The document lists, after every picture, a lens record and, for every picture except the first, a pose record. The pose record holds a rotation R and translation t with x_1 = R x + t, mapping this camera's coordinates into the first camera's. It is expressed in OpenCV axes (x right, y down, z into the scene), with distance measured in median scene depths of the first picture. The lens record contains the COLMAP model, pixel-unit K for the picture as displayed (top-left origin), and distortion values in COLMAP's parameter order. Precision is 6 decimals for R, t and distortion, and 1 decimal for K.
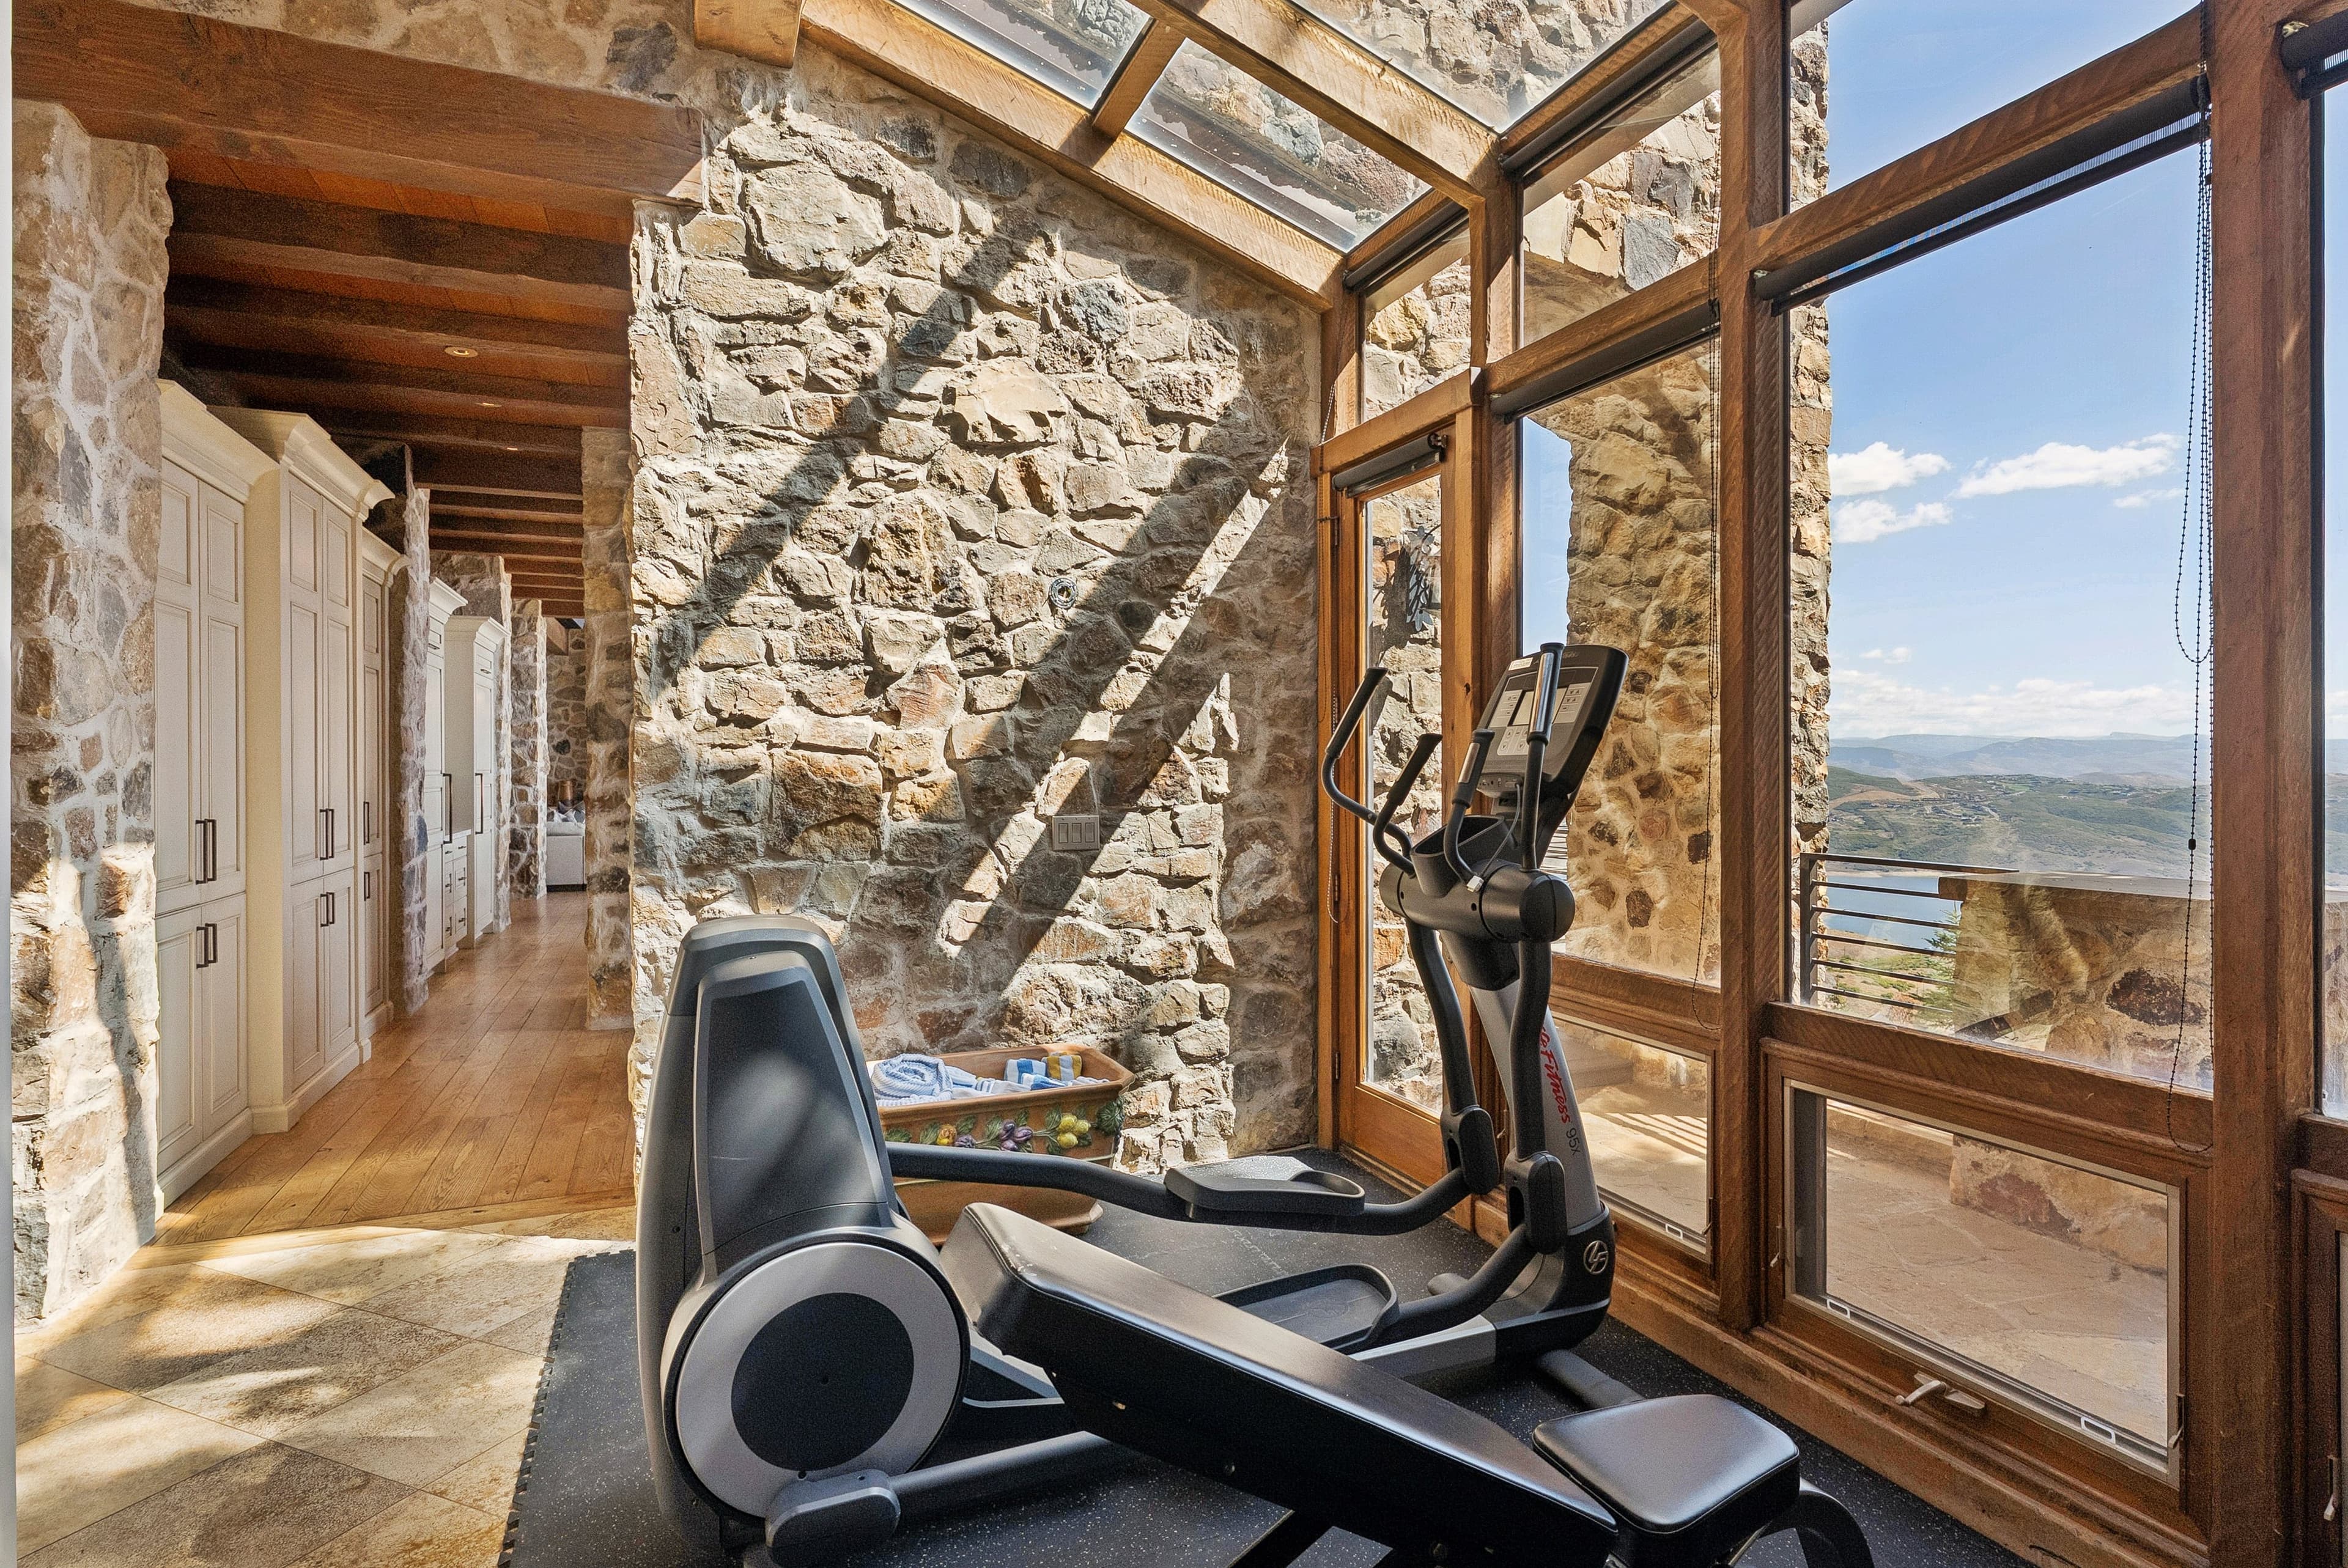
lens RADIAL K [[1214.7, 0, 1164.3], [0, 1214.7, 768.4], [0, 0, 1]] dist [-0.000680, 0.001594]
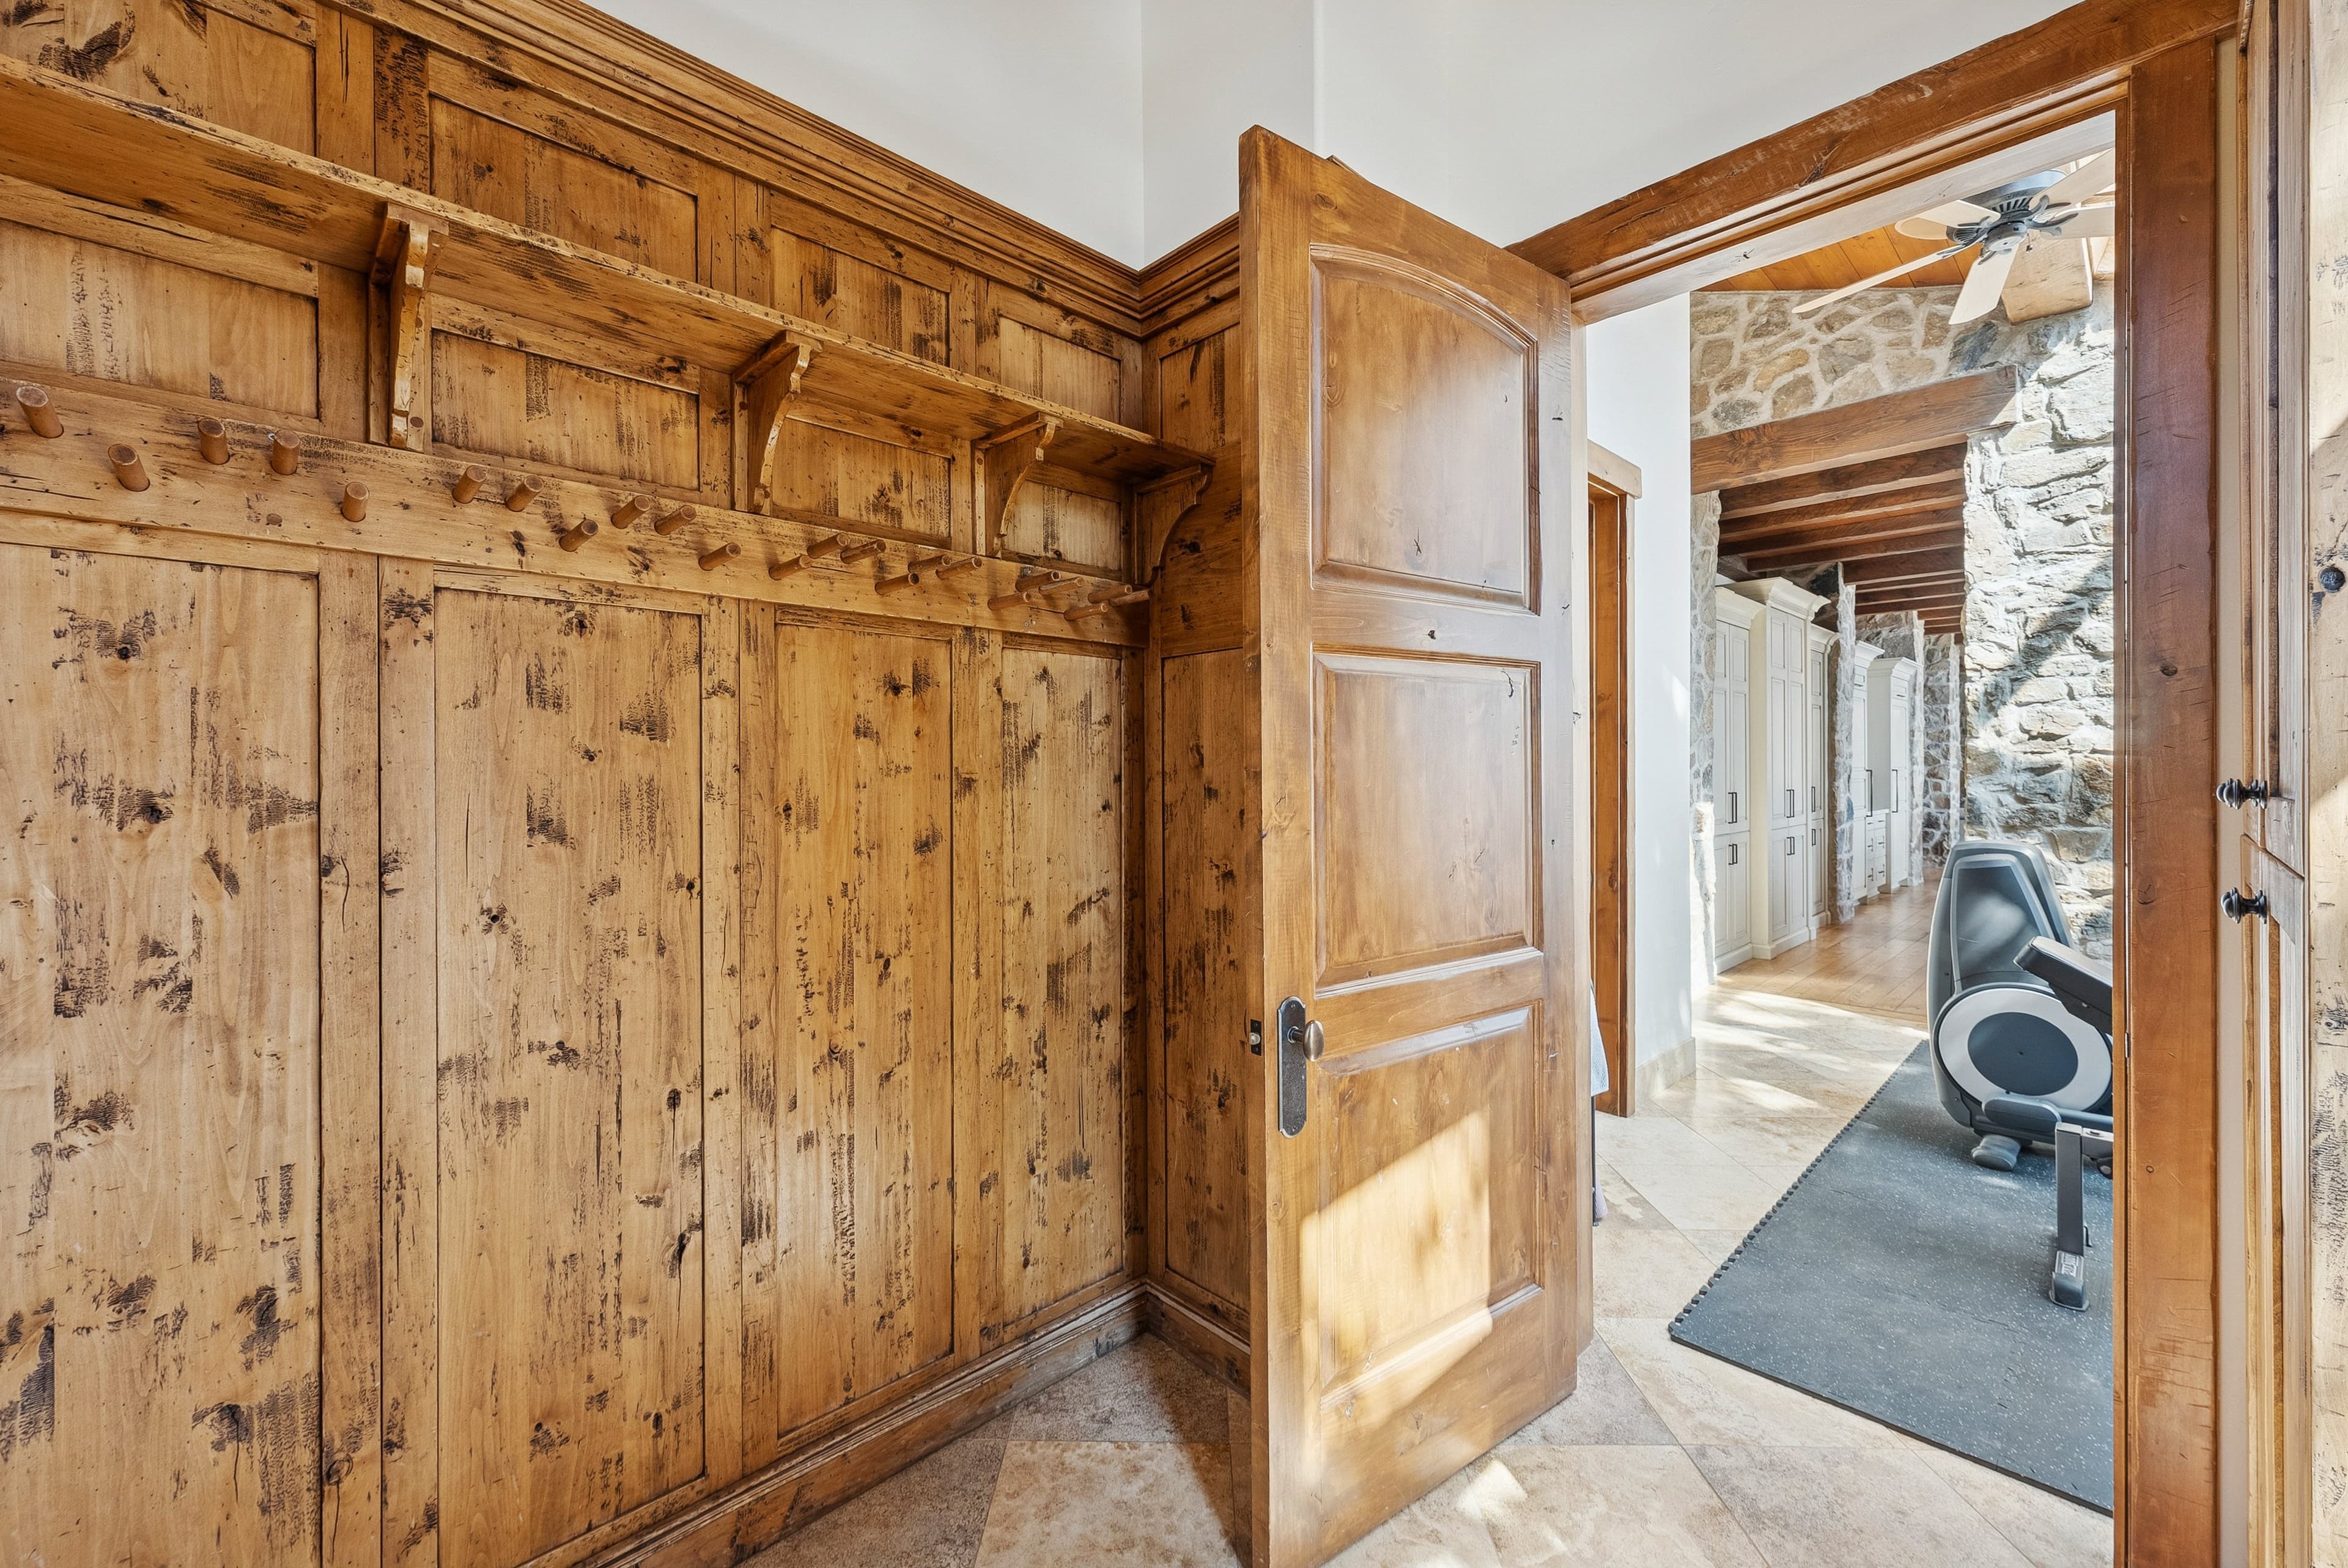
lens RADIAL K [[981.7, 0, 1169.4], [0, 981.7, 770.3], [0, 0, 1]] dist [0.000961, 0.000207]
pose [[0.395159, 0.002029, -0.918611, 0.373274], [0.002593, 0.999991, 0.003324, -0.002828], [0.918609, -0.003695, 0.395150, -0.553196]]
